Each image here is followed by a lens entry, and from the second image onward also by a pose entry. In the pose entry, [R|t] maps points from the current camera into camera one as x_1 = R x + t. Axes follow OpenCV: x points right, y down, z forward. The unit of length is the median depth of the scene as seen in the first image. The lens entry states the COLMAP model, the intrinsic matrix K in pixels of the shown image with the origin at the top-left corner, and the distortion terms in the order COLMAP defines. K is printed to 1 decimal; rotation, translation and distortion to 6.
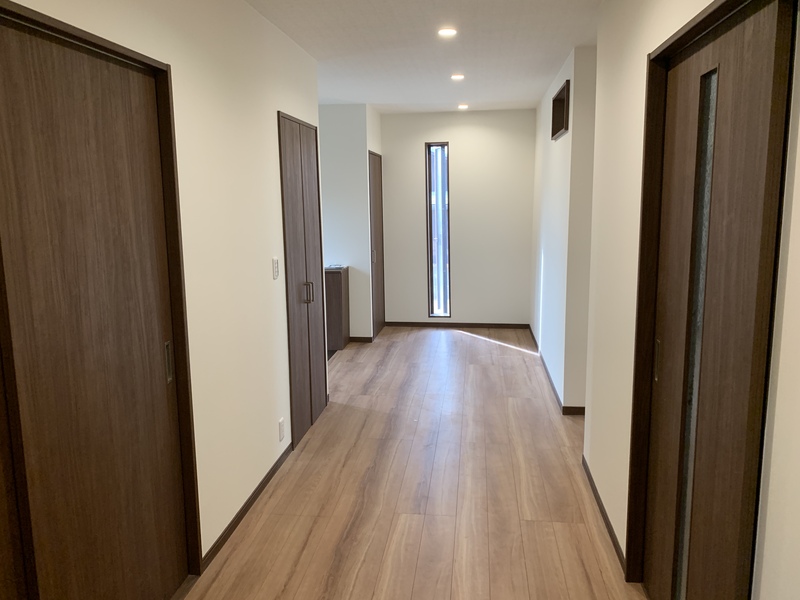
lens RADIAL K [[611.7, 0, 400.0], [0, 611.7, 299.4], [0, 0, 1]] dist [0.045790, -0.054277]
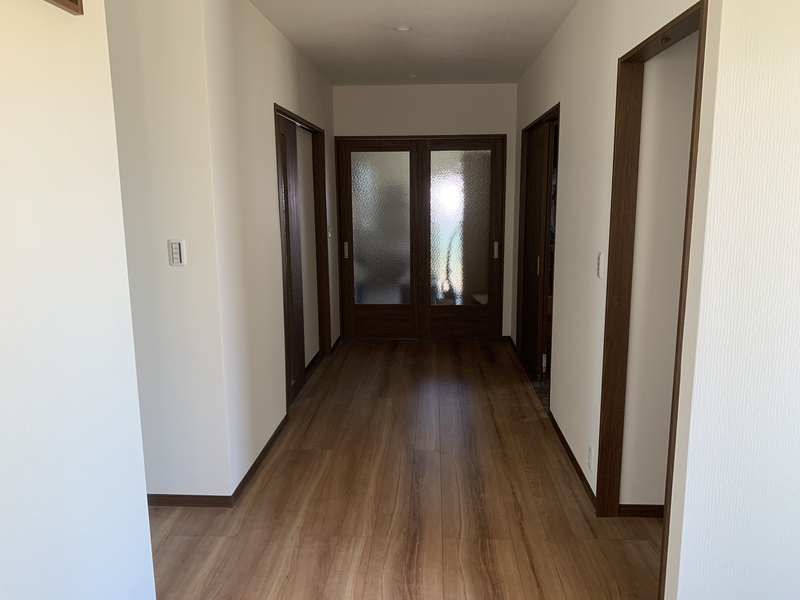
lens RADIAL K [[611.7, 0, 400.1], [0, 611.7, 300.0], [0, 0, 1]] dist [0.045790, -0.054277]
pose [[-0.997375, 0.037032, -0.062231, 0.118568], [0.013772, 0.940670, 0.339043, -0.298916], [0.071095, 0.337296, -0.938710, 1.823014]]
